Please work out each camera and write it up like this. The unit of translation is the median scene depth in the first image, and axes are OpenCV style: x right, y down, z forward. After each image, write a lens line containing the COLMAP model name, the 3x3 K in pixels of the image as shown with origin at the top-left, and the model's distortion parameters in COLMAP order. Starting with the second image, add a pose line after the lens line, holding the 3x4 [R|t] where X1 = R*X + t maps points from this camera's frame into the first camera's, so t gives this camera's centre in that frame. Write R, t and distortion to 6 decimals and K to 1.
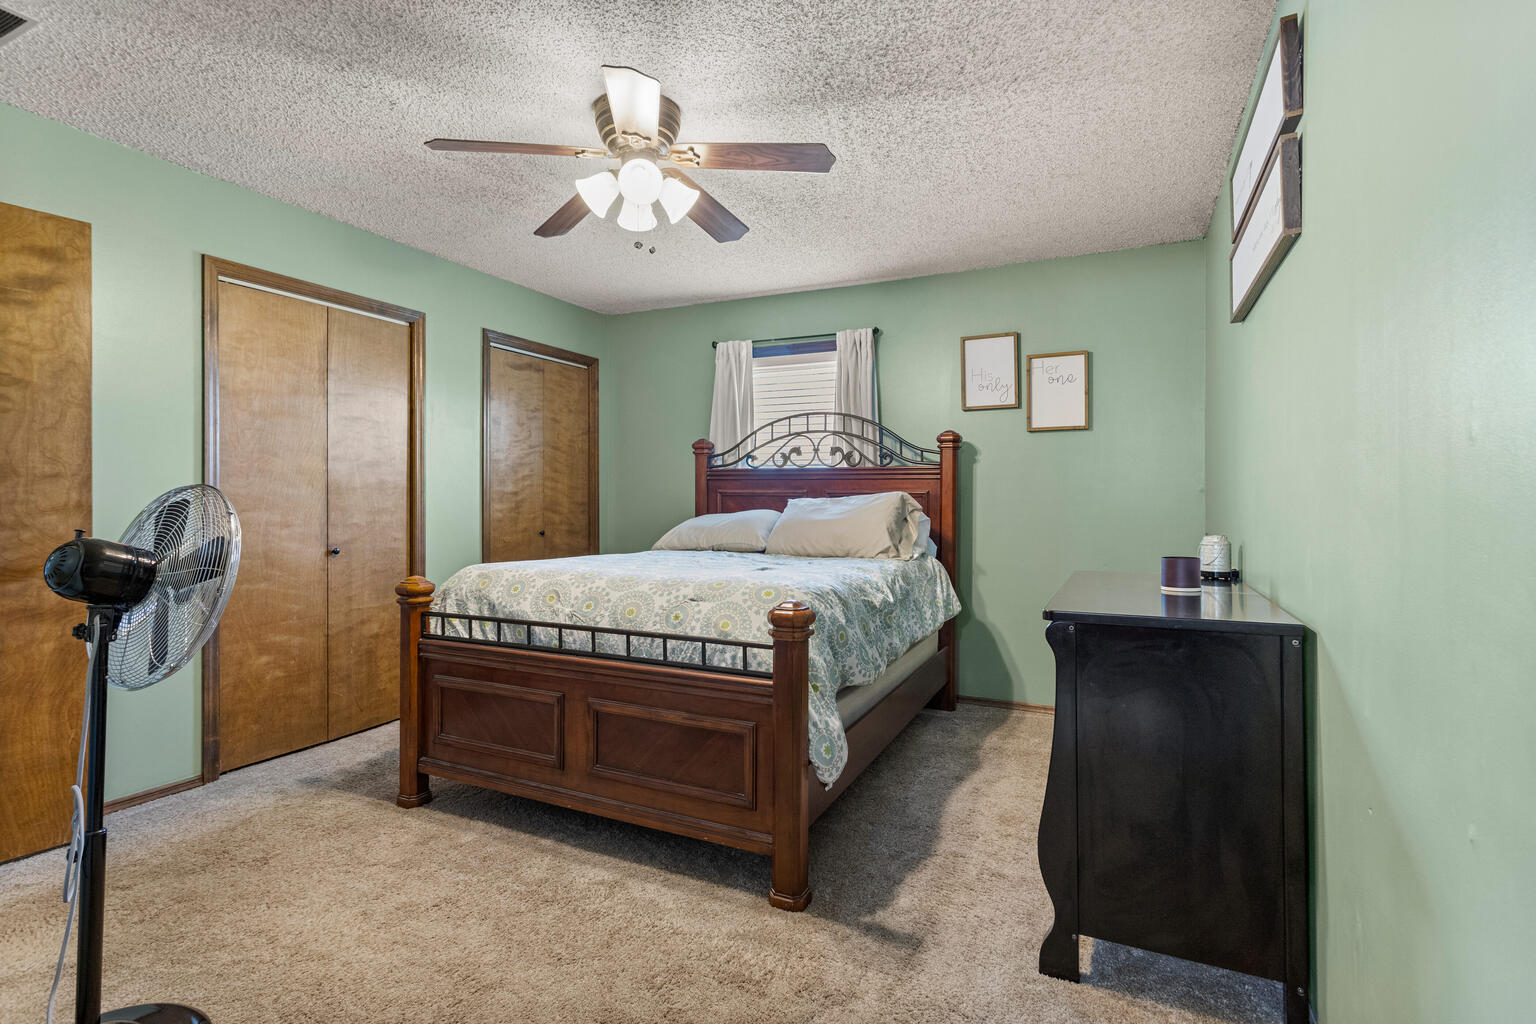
lens RADIAL K [[748.1, 0, 765.7], [0, 748.1, 507.3], [0, 0, 1]] dist [-0.000547, 0.001716]
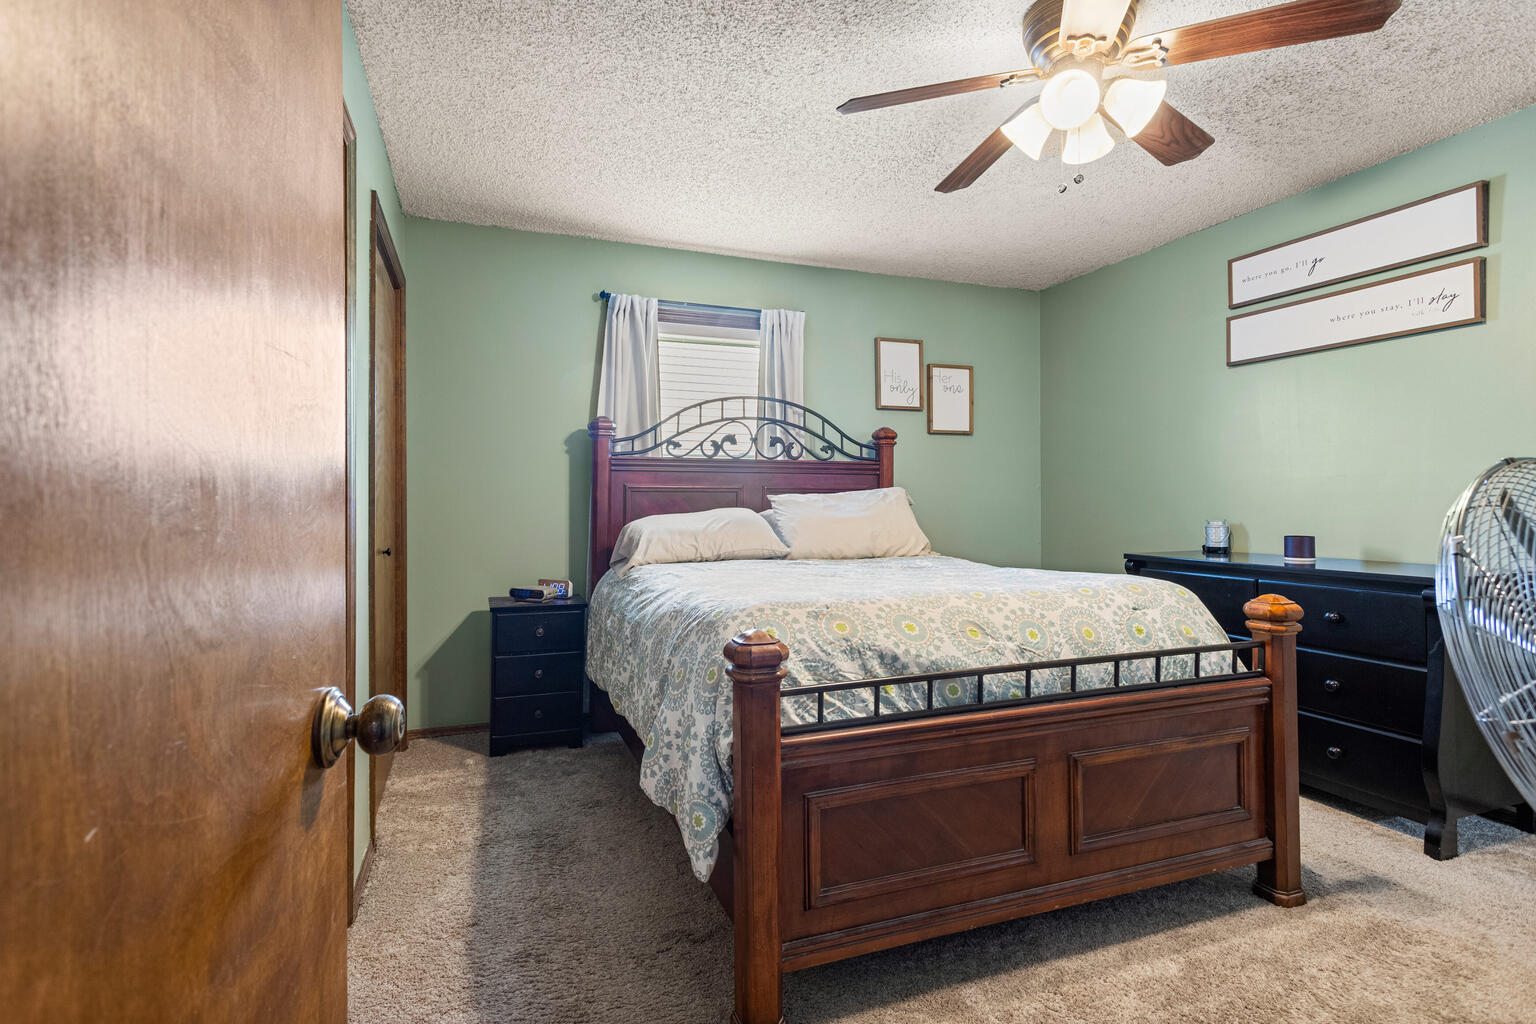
lens RADIAL K [[748.1, 0, 766.4], [0, 748.1, 497.3], [0, 0, 1]] dist [-0.000547, 0.001716]
pose [[0.689691, -0.003650, 0.724095, -0.584289], [0.011712, 0.999913, -0.006115, -0.003397], [-0.724009, 0.012698, 0.689673, 0.404882]]
